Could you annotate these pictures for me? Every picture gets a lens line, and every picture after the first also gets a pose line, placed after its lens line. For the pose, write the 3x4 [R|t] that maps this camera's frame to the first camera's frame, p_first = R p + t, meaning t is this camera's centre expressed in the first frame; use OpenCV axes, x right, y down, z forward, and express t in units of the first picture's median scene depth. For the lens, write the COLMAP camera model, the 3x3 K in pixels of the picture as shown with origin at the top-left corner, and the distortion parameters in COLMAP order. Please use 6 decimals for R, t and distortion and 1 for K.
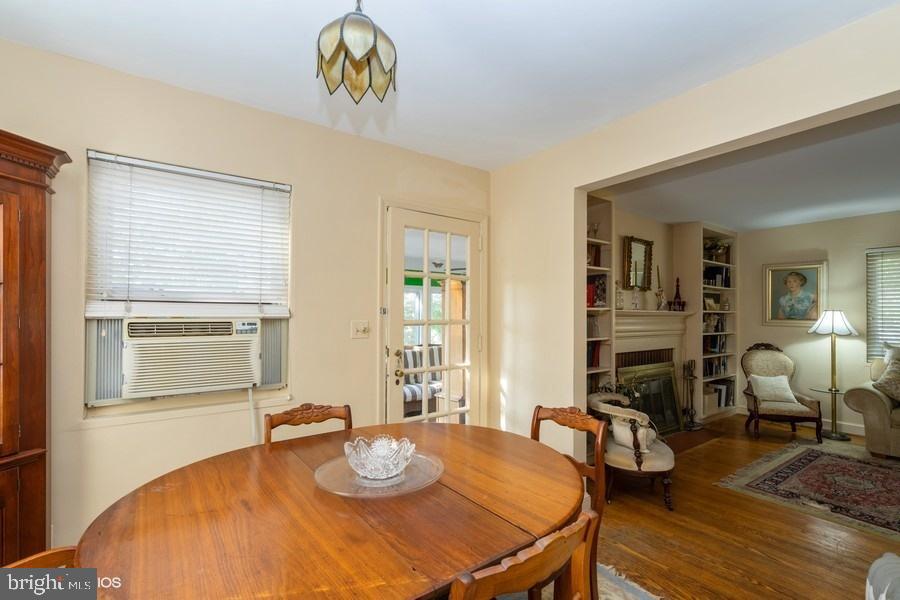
lens RADIAL K [[415.4, 0, 450.8], [0, 415.4, 318.5], [0, 0, 1]] dist [-0.000115, -0.000051]
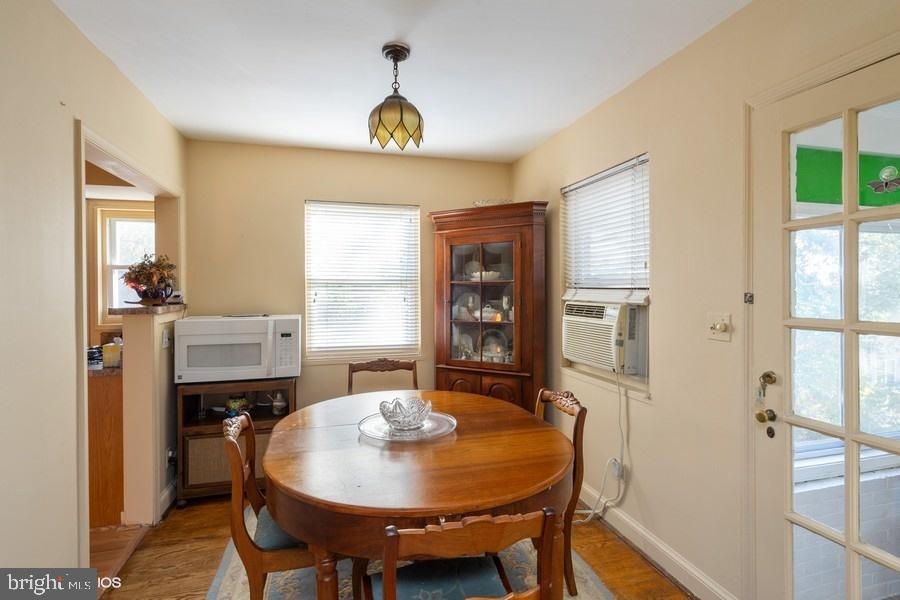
lens RADIAL K [[440.7, 0, 451.3], [0, 440.7, 287.7], [0, 0, 1]] dist [-0.000226, 0.000102]
pose [[-0.334007, 0.003237, -0.942565, 0.649341], [0.007313, 0.999973, 0.000842, -0.042779], [0.942542, -0.006612, -0.334022, 0.961933]]
